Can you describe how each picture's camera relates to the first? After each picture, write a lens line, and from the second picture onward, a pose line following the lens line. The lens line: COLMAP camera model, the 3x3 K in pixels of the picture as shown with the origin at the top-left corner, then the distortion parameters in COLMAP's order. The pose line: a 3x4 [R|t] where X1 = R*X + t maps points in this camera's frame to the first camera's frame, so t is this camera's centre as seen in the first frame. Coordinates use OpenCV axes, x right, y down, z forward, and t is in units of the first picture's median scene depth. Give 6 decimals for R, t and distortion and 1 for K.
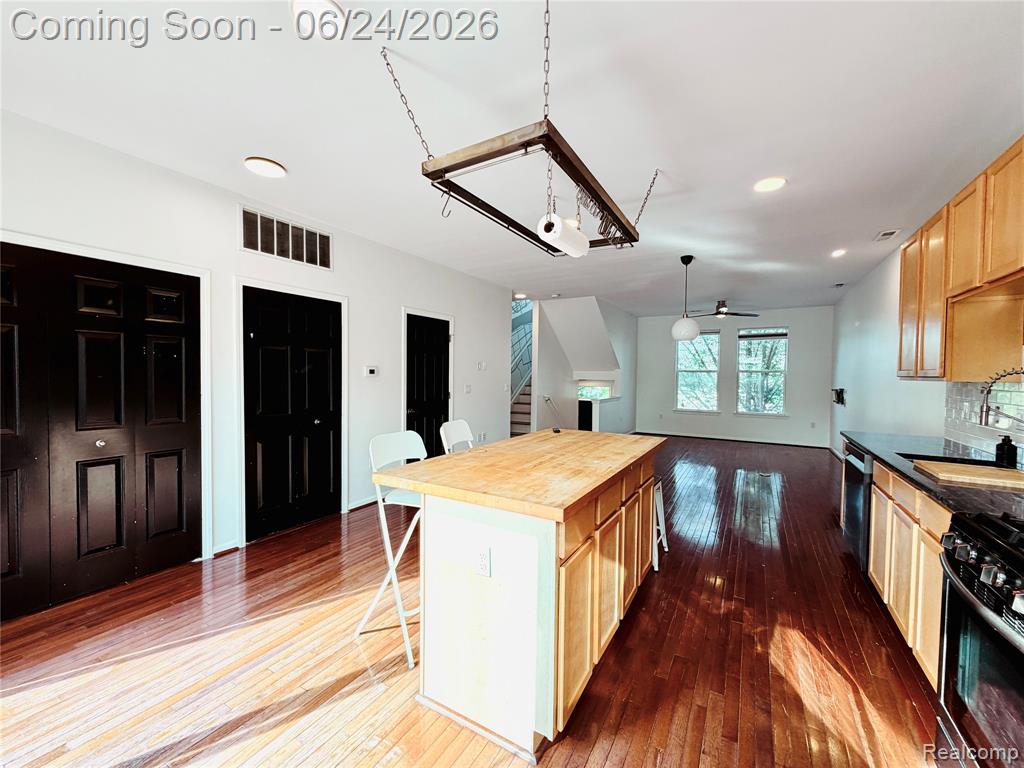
lens RADIAL K [[406.7, 0, 512.0], [0, 406.7, 384.0], [0, 0, 1]] dist [-0.000332, -0.000043]
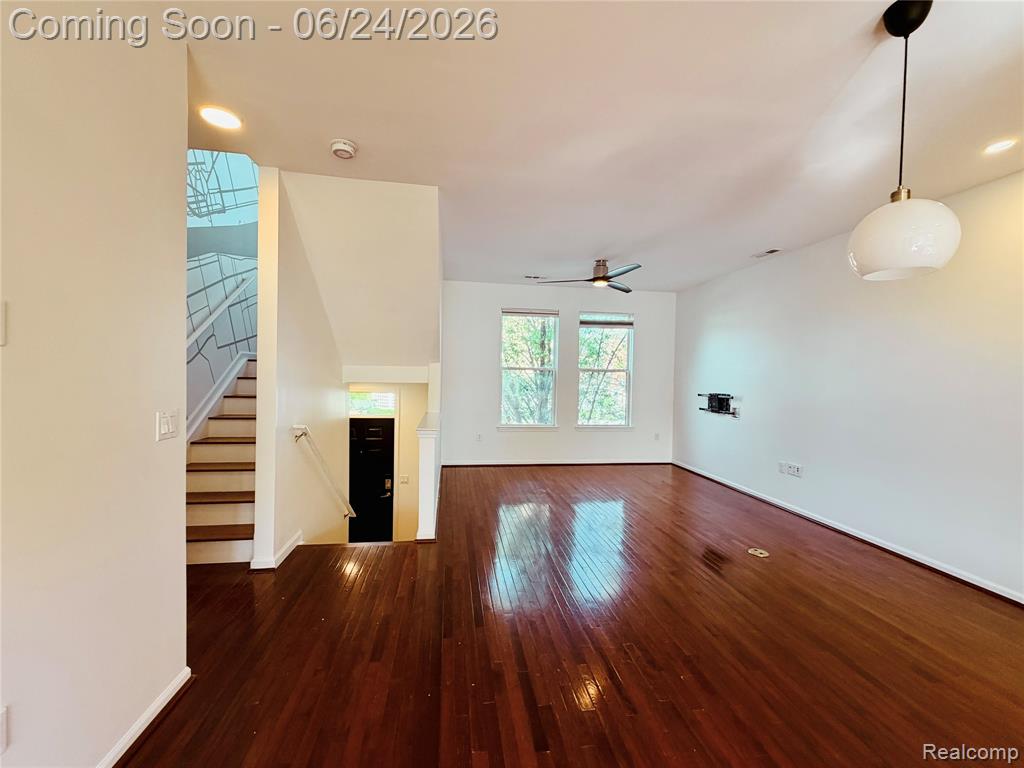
lens RADIAL K [[406.7, 0, 512.0], [0, 406.7, 384.0], [0, 0, 1]] dist [-0.000332, -0.000043]
pose [[0.782057, -0.012040, 0.623090, -0.002237], [0.004348, 0.999894, 0.013865, -0.014798], [-0.623191, -0.008134, 0.782027, 0.498806]]
